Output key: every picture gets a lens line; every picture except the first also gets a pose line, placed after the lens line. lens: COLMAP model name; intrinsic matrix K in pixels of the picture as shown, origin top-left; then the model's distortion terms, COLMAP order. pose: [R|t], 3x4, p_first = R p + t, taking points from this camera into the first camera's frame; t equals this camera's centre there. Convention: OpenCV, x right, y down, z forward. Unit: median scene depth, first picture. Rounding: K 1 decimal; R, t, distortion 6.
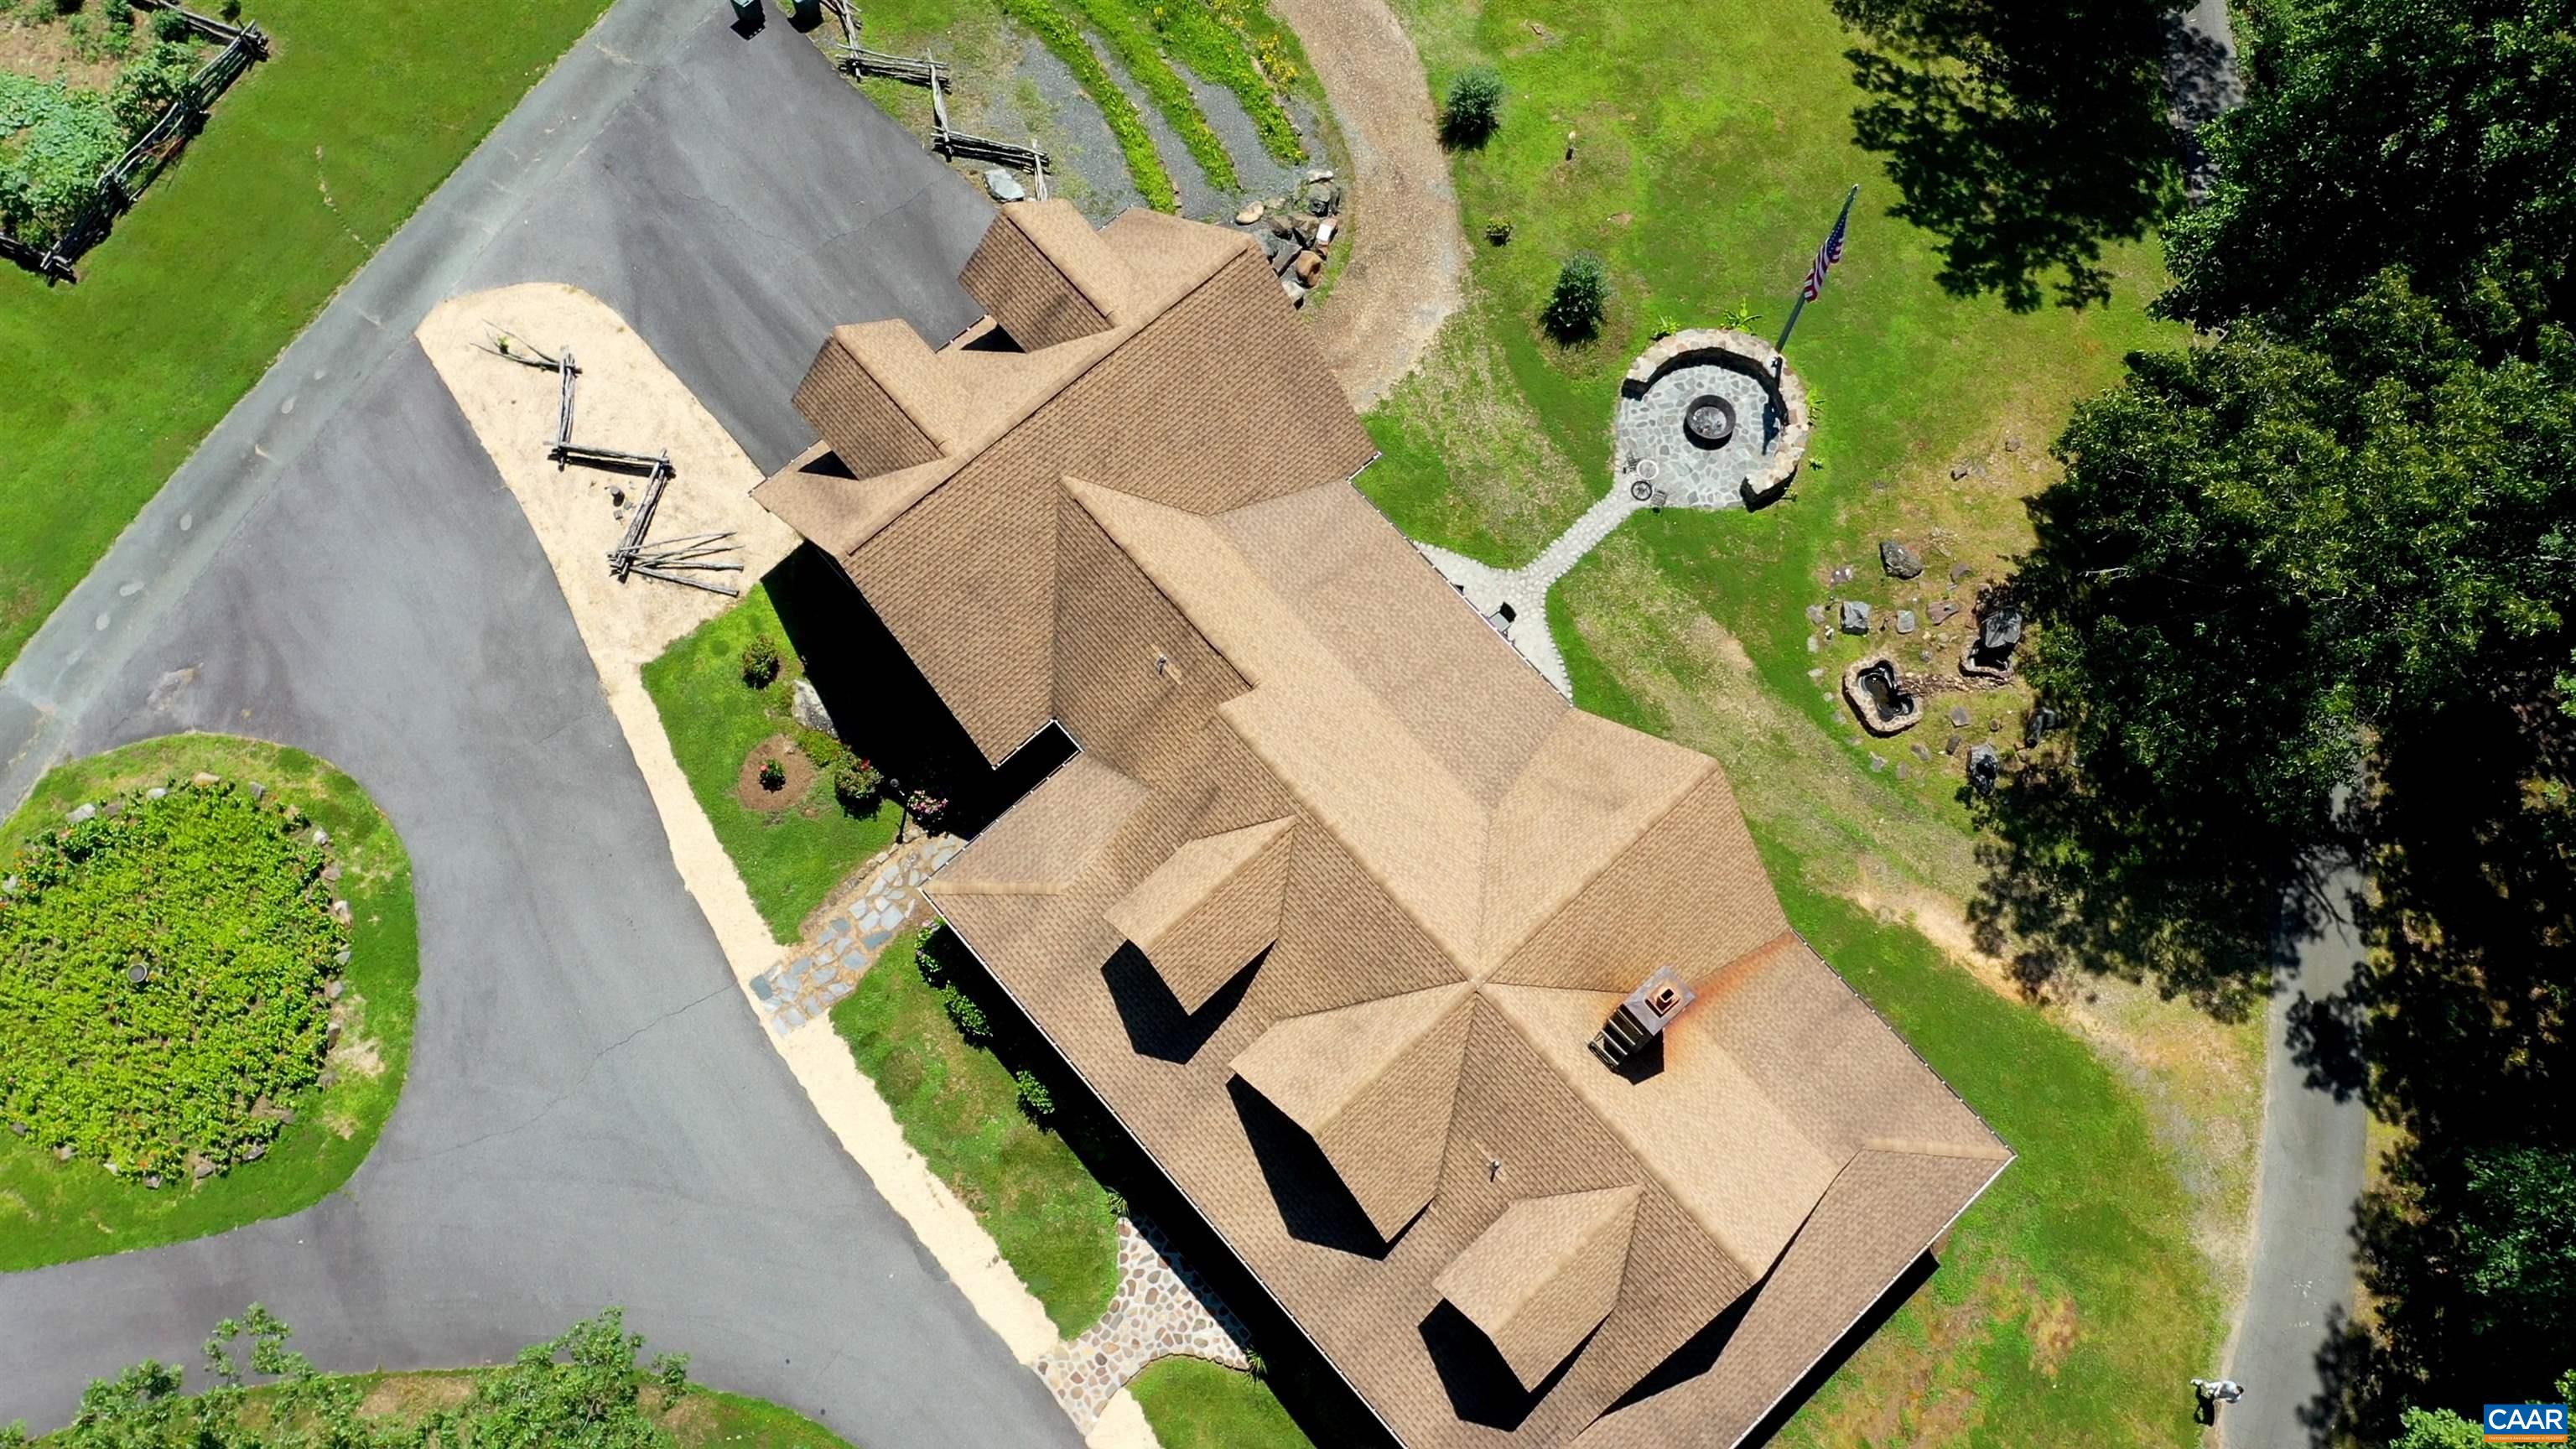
lens RADIAL K [[1933.4, 0, 1288.0], [0, 1933.4, 724.5], [0, 0, 1]] dist [0.003207, 0.003173]
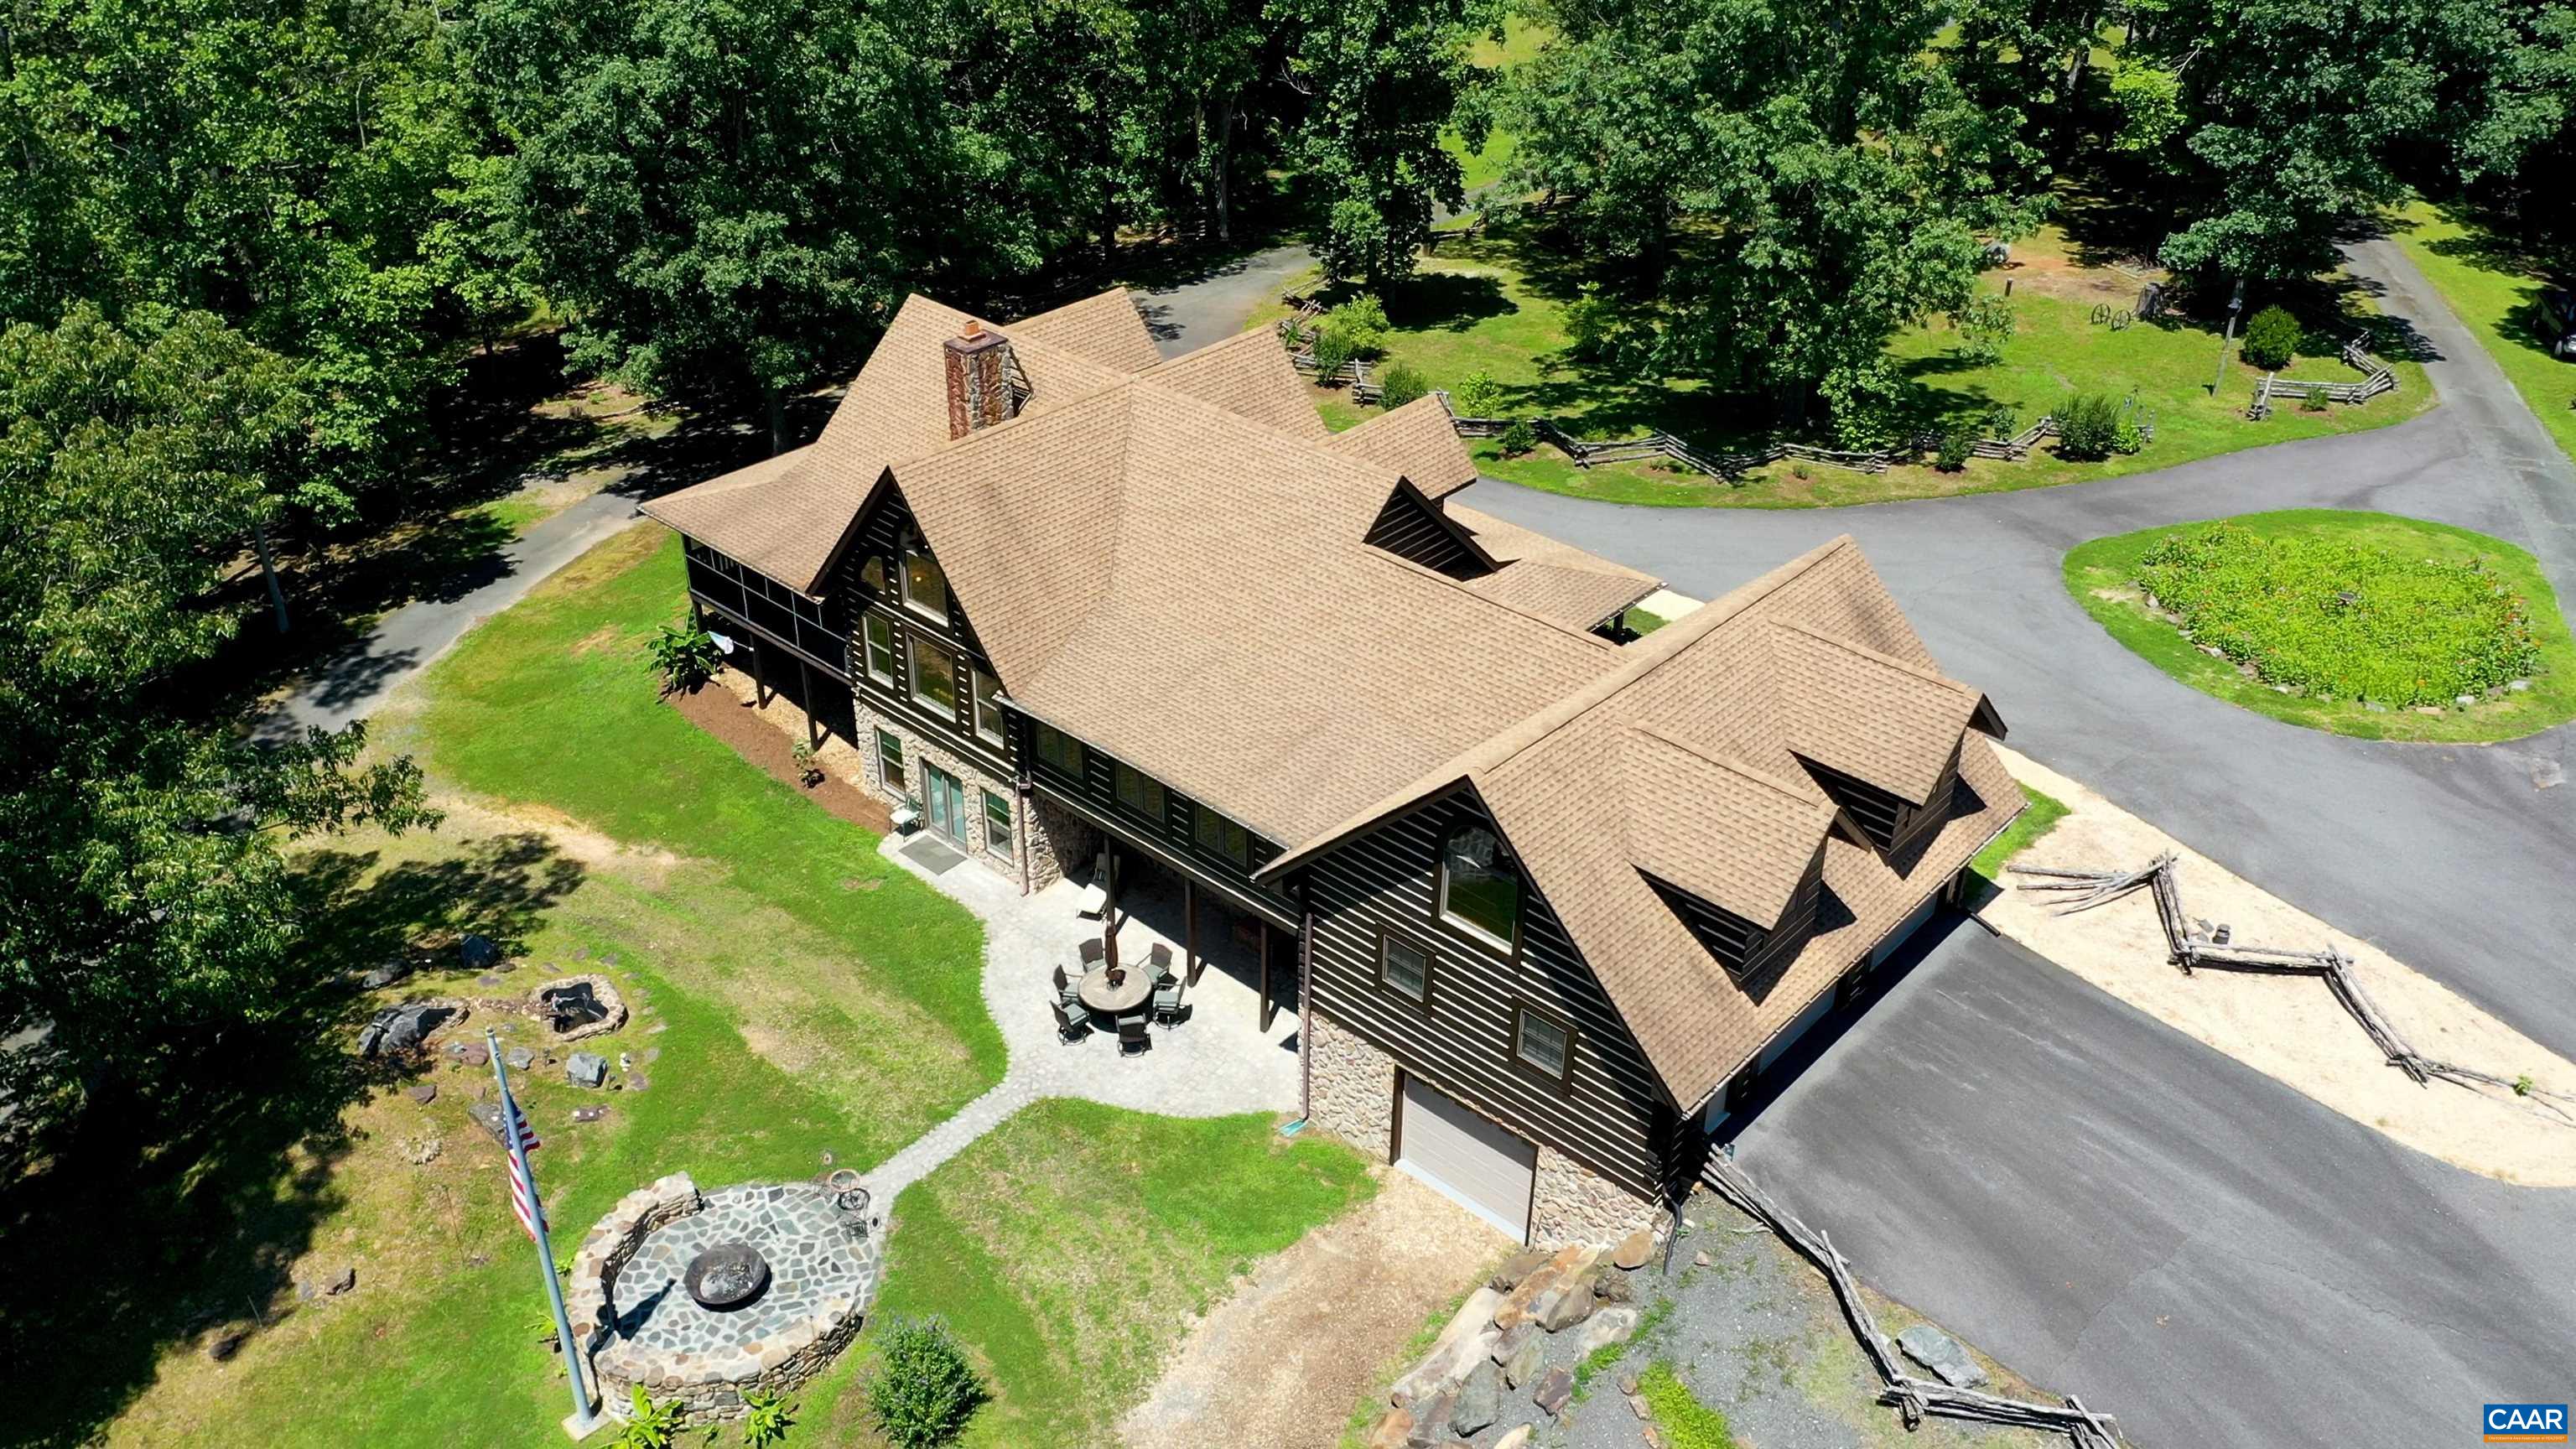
lens RADIAL K [[2061.6, 0, 1288.0], [0, 2061.6, 724.5], [0, 0, 1]] dist [0.007955, -0.000256]
pose [[-0.994369, 0.023211, -0.103404, 0.106931], [-0.105970, -0.228988, 0.967644, -0.836646], [-0.001219, 0.973152, 0.230158, 0.704935]]
